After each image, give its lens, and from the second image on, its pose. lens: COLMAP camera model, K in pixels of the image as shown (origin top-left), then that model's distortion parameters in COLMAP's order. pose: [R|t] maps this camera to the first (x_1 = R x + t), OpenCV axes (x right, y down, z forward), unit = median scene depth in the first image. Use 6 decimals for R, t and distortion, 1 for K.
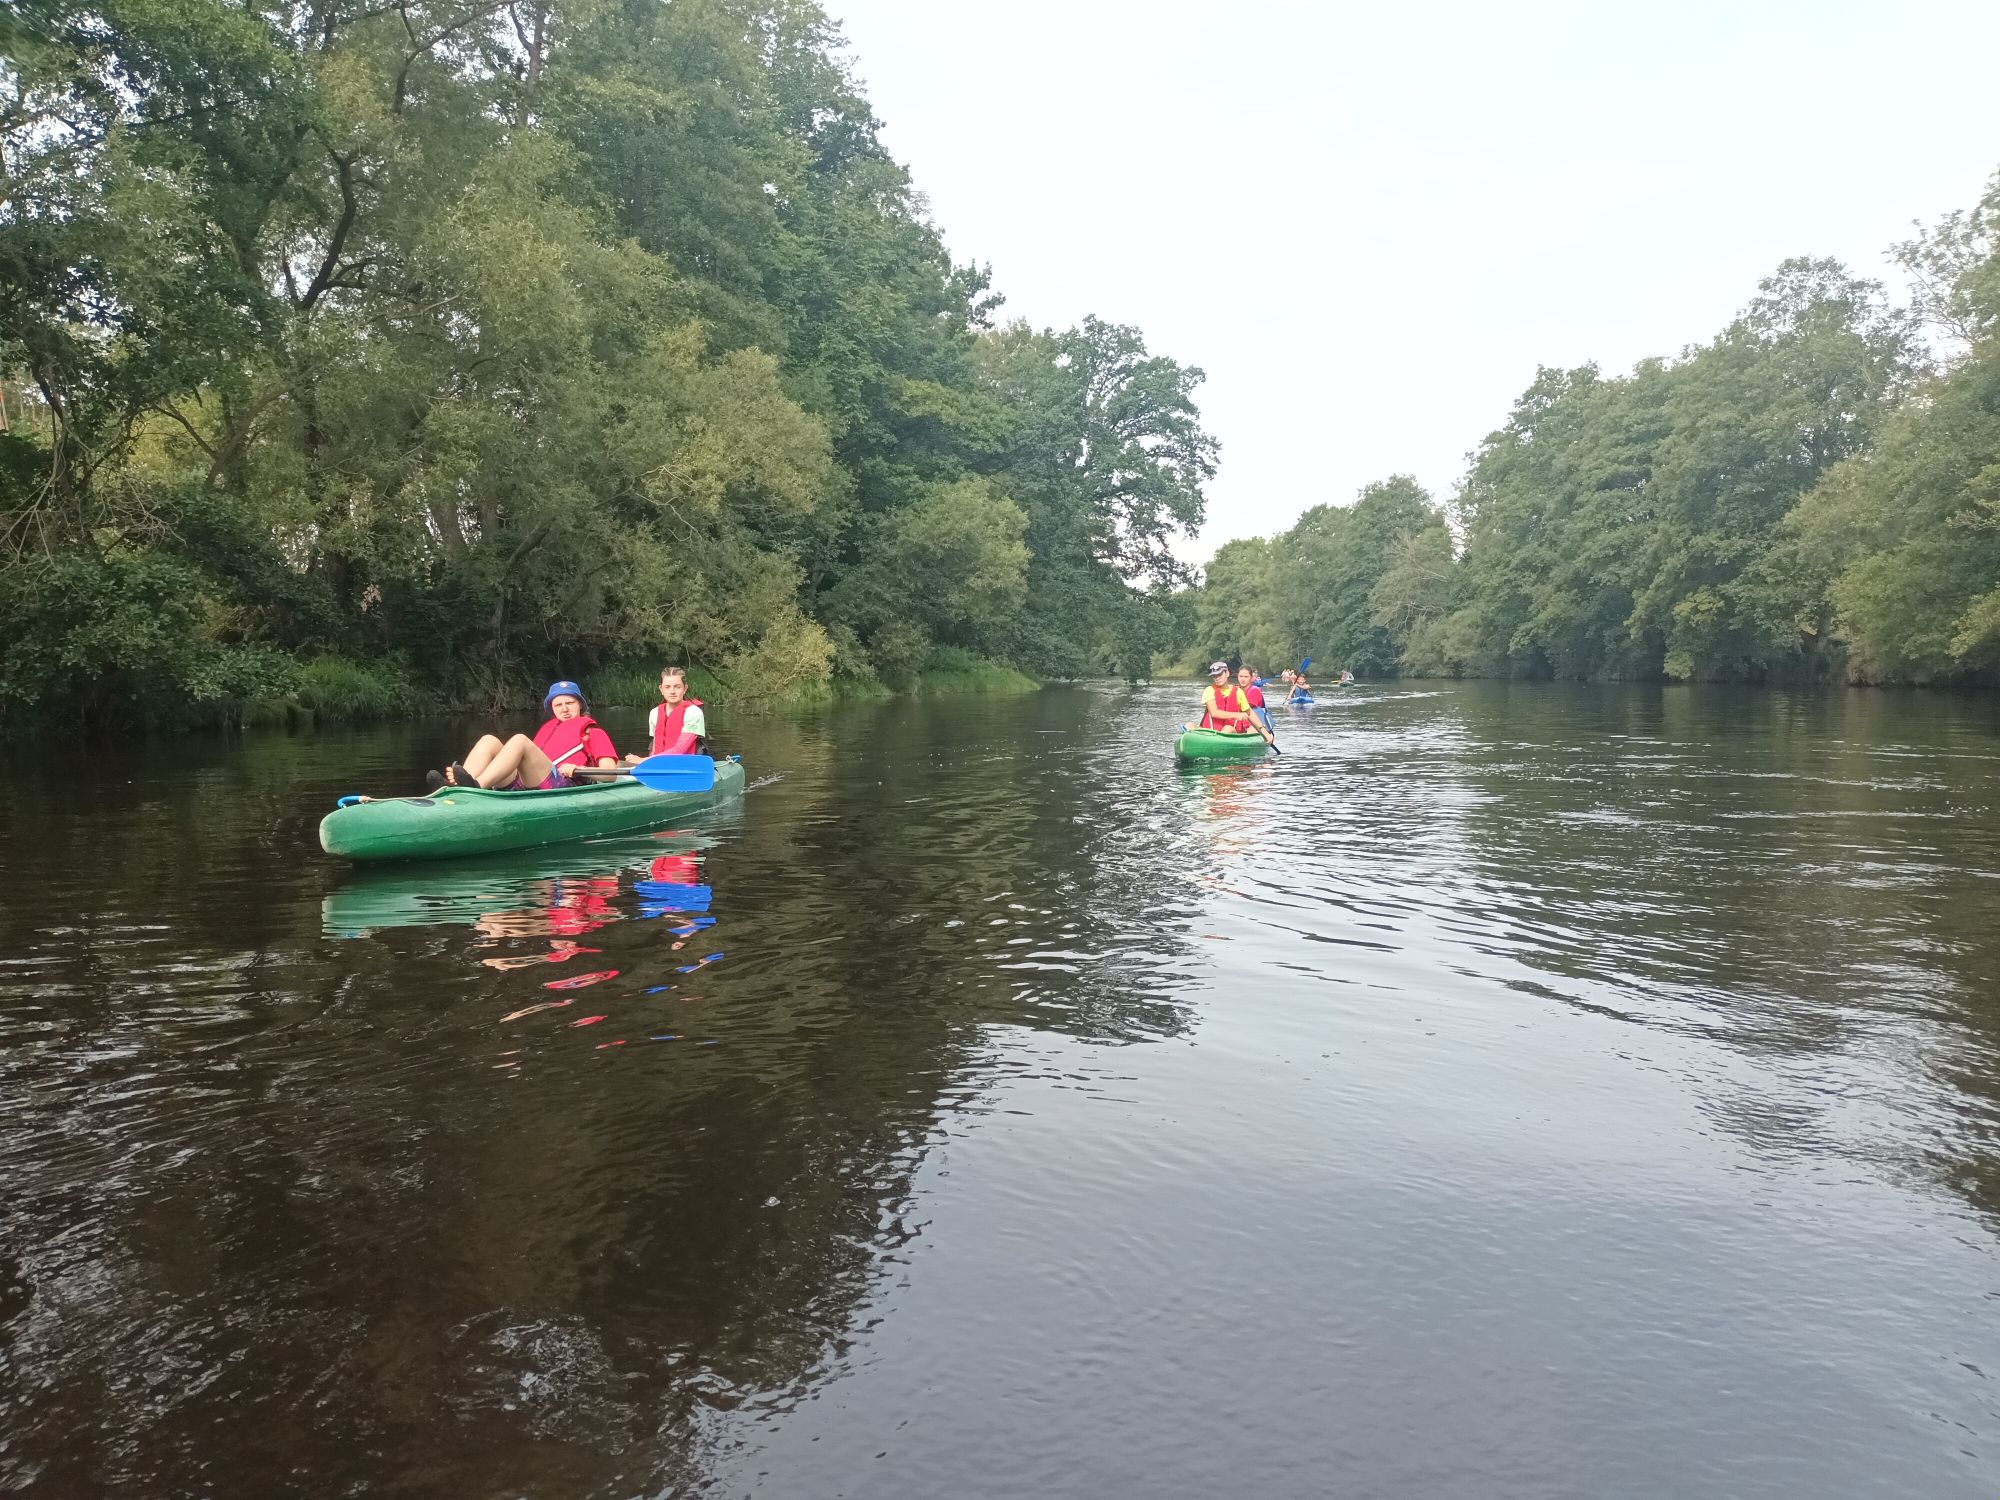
lens RADIAL K [[1490.6, 0, 986.8], [0, 1490.6, 750.5], [0, 0, 1]] dist [0.106451, -0.155106]
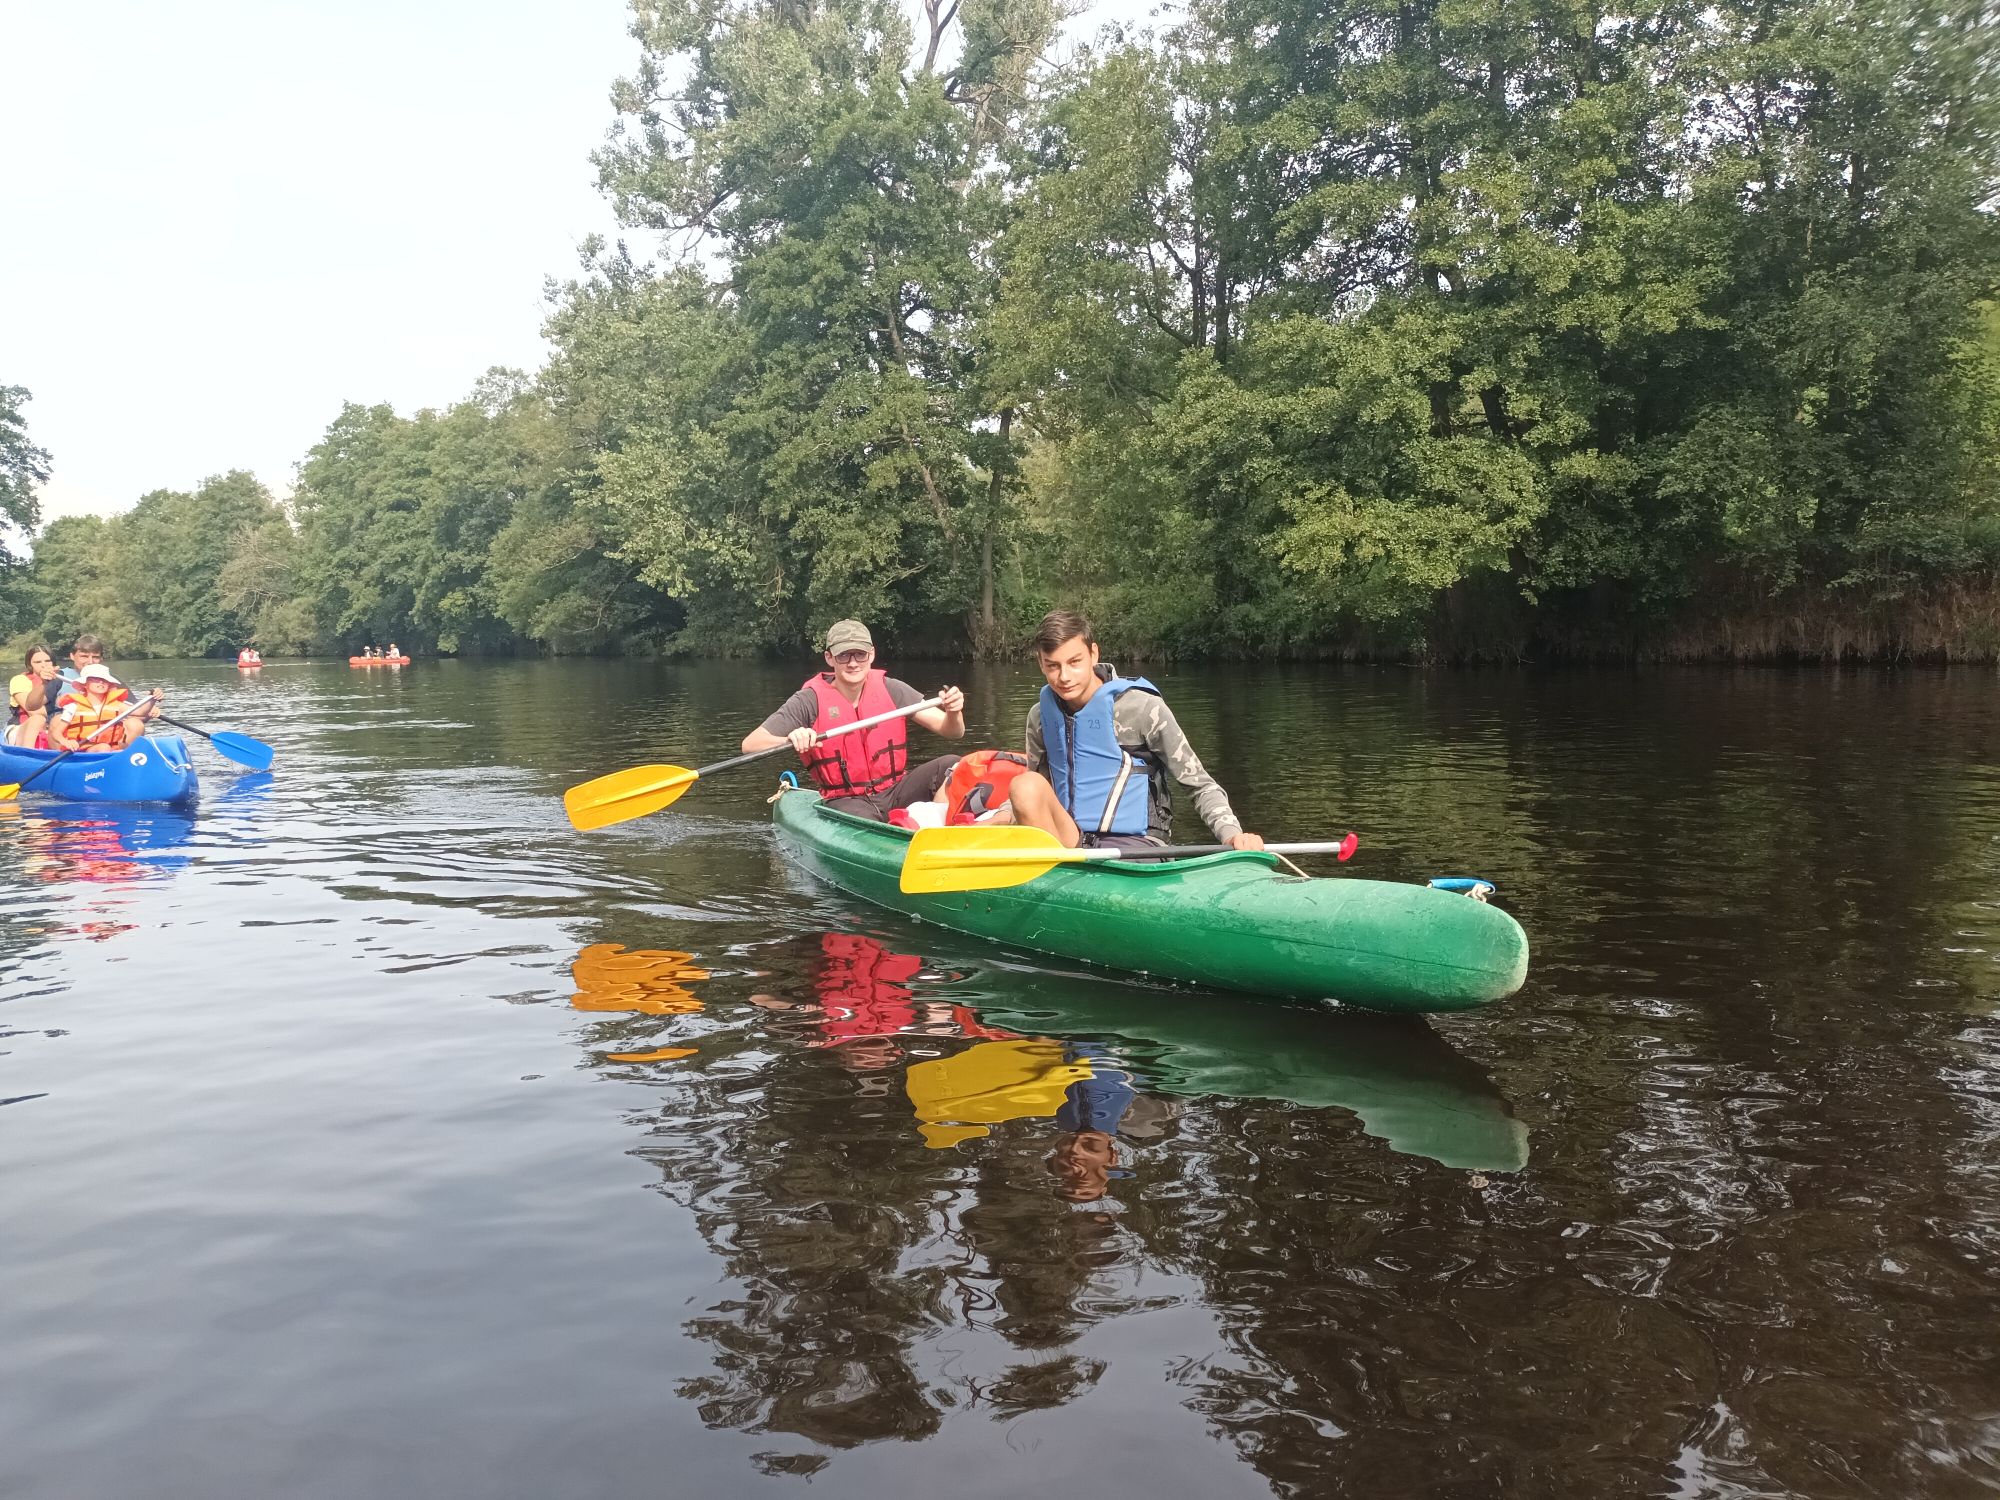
lens RADIAL K [[1481.4, 0, 982.9], [0, 1481.4, 749.0], [0, 0, 1]] dist [0.114909, -0.207927]
pose [[0.759928, -0.064545, 0.646795, -0.061800], [0.054999, 0.997874, 0.034961, 0.017387], [-0.647676, 0.009005, 0.761863, -0.329836]]
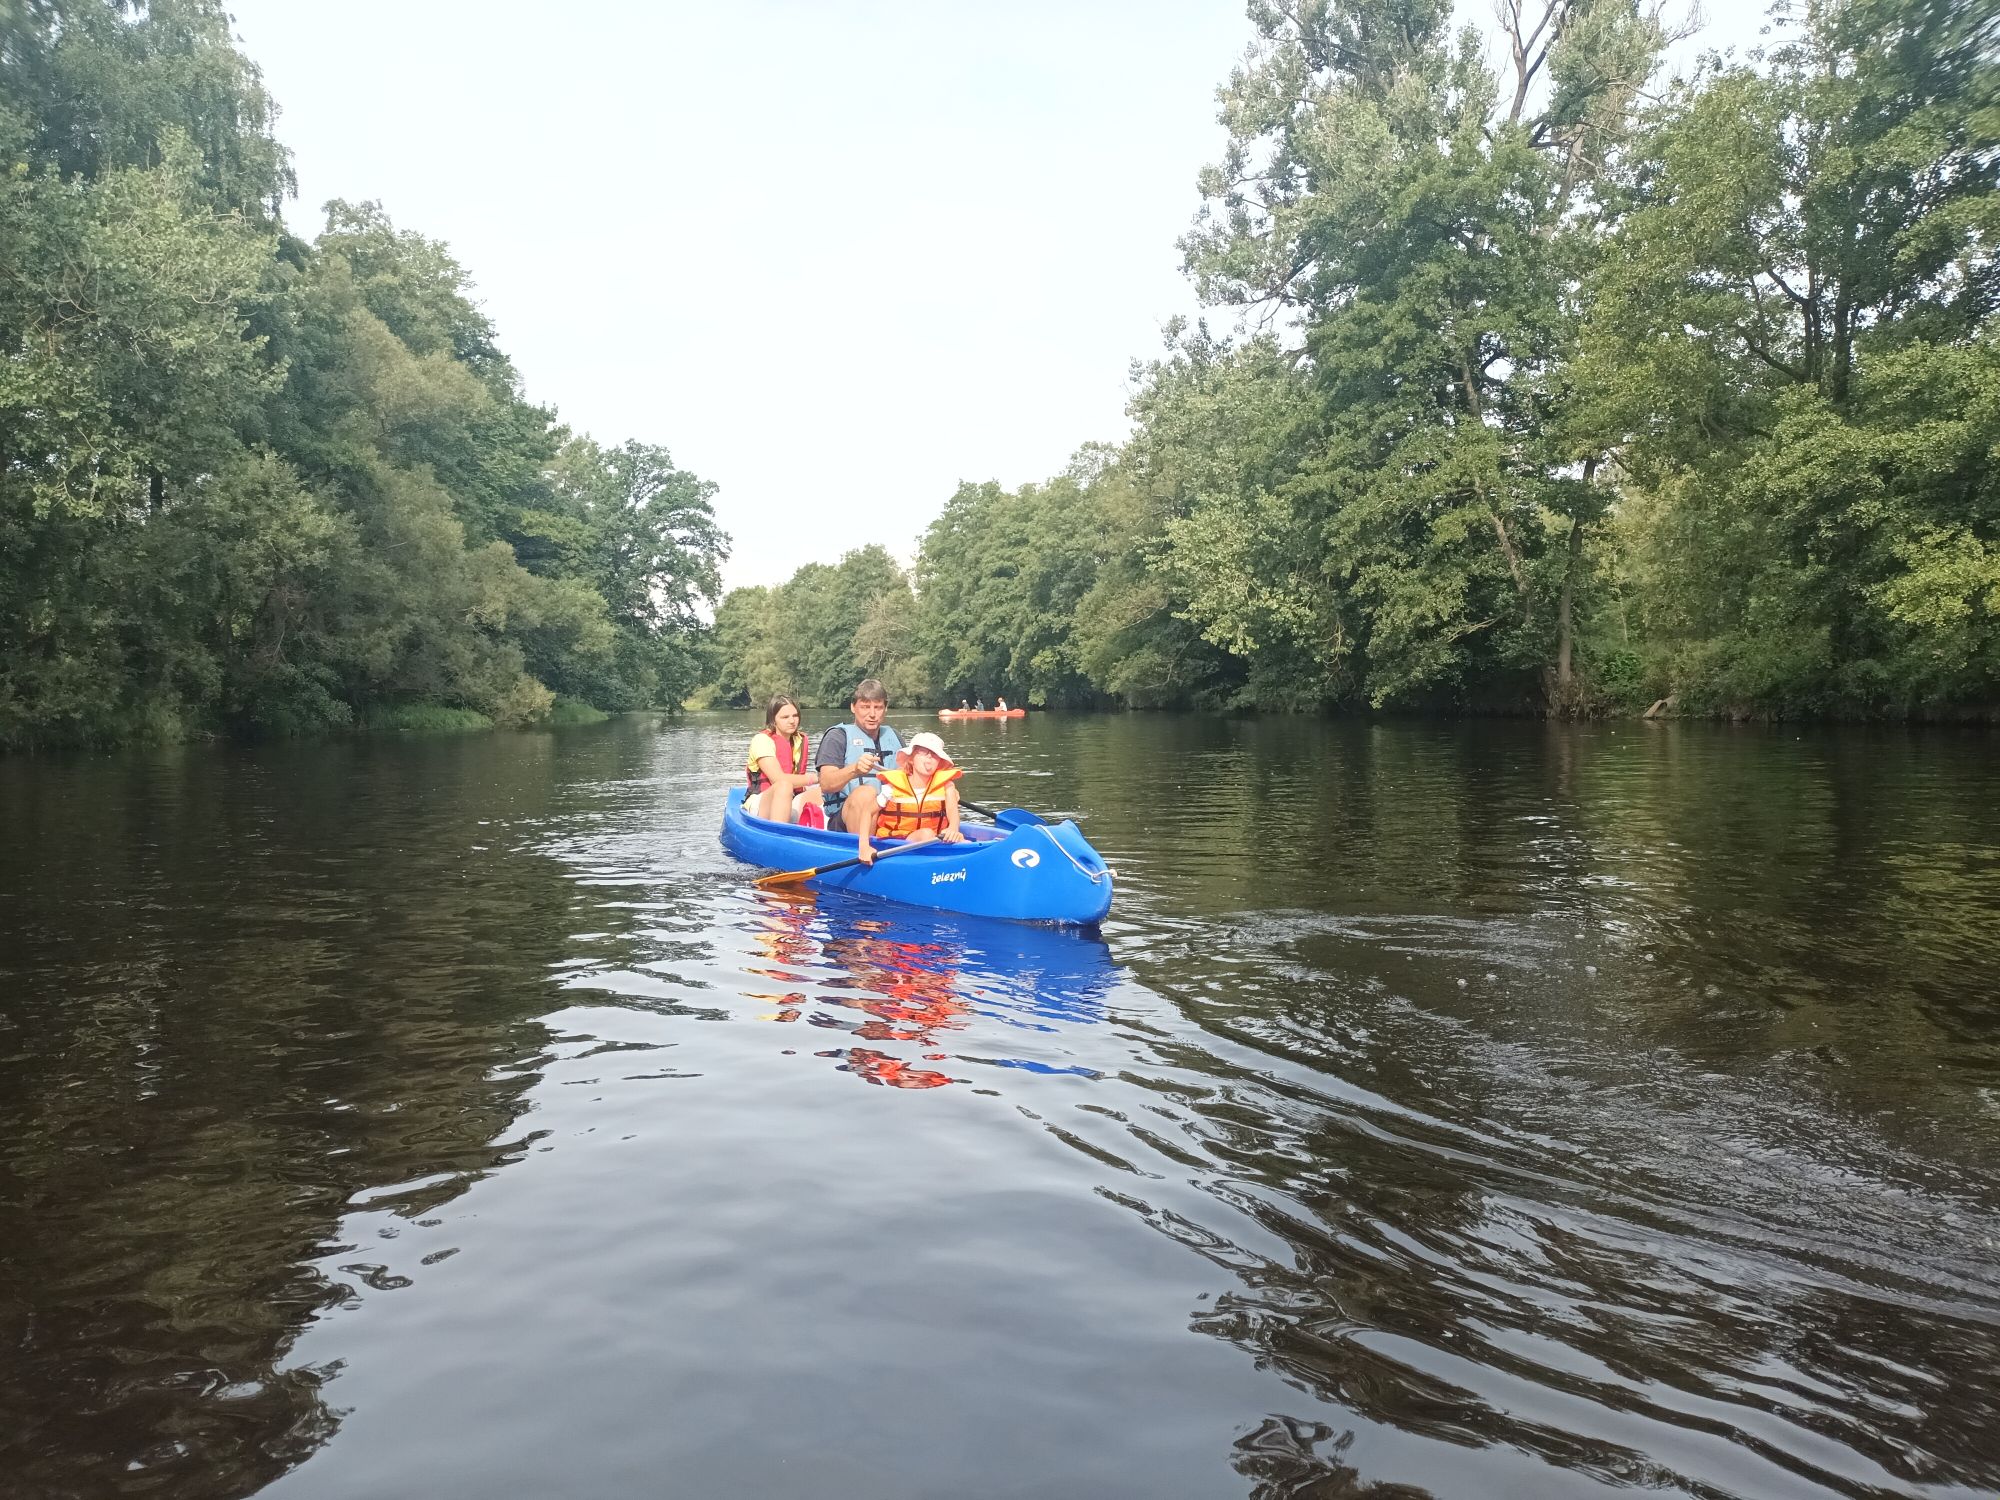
lens RADIAL K [[1481.1, 0, 983.7], [0, 1481.1, 748.0], [0, 0, 1]] dist [0.110935, -0.173277]
pose [[0.947086, -0.021812, 0.320239, -0.064363], [0.029334, 0.999395, -0.018683, 0.018218], [-0.319638, 0.027088, 0.947153, -0.345581]]
